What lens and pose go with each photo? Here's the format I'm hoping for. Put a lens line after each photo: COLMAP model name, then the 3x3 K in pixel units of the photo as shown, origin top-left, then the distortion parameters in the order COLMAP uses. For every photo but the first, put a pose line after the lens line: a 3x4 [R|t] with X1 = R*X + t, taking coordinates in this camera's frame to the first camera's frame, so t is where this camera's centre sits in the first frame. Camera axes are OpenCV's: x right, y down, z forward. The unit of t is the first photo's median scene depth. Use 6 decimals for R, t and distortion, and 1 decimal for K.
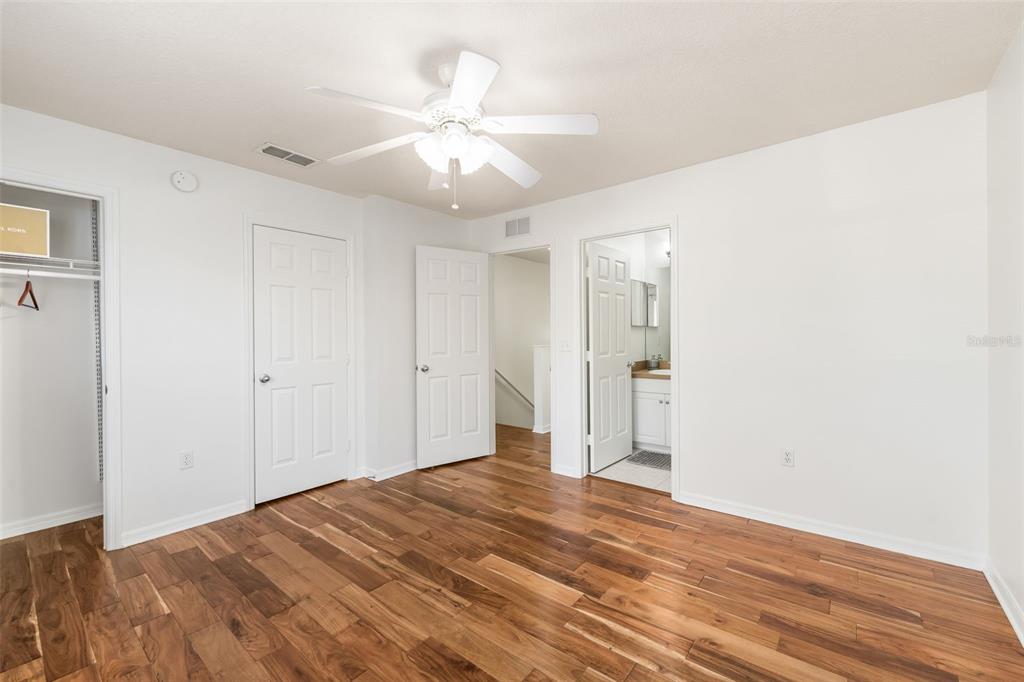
lens RADIAL K [[422.7, 0, 510.3], [0, 422.7, 336.8], [0, 0, 1]] dist [0.000363, 0.000063]
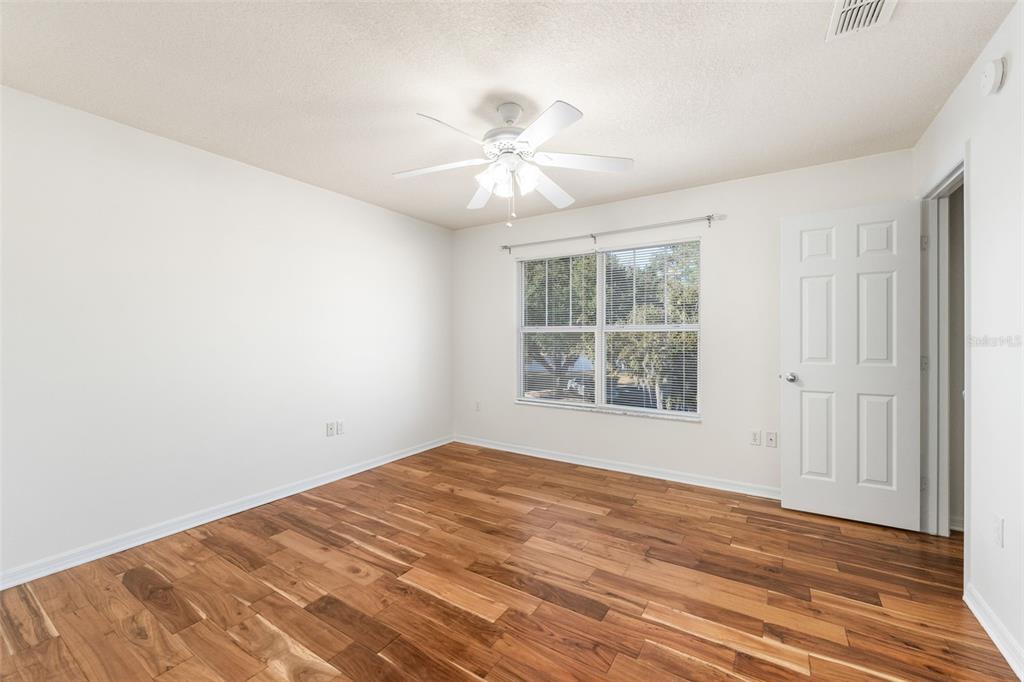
lens RADIAL K [[422.7, 0, 510.3], [0, 422.7, 336.8], [0, 0, 1]] dist [0.000363, 0.000063]
pose [[-0.993468, 0.012947, -0.113372, 0.002983], [0.012774, 0.999916, 0.002254, 0.000630], [0.113392, 0.000791, -0.993550, 1.983964]]
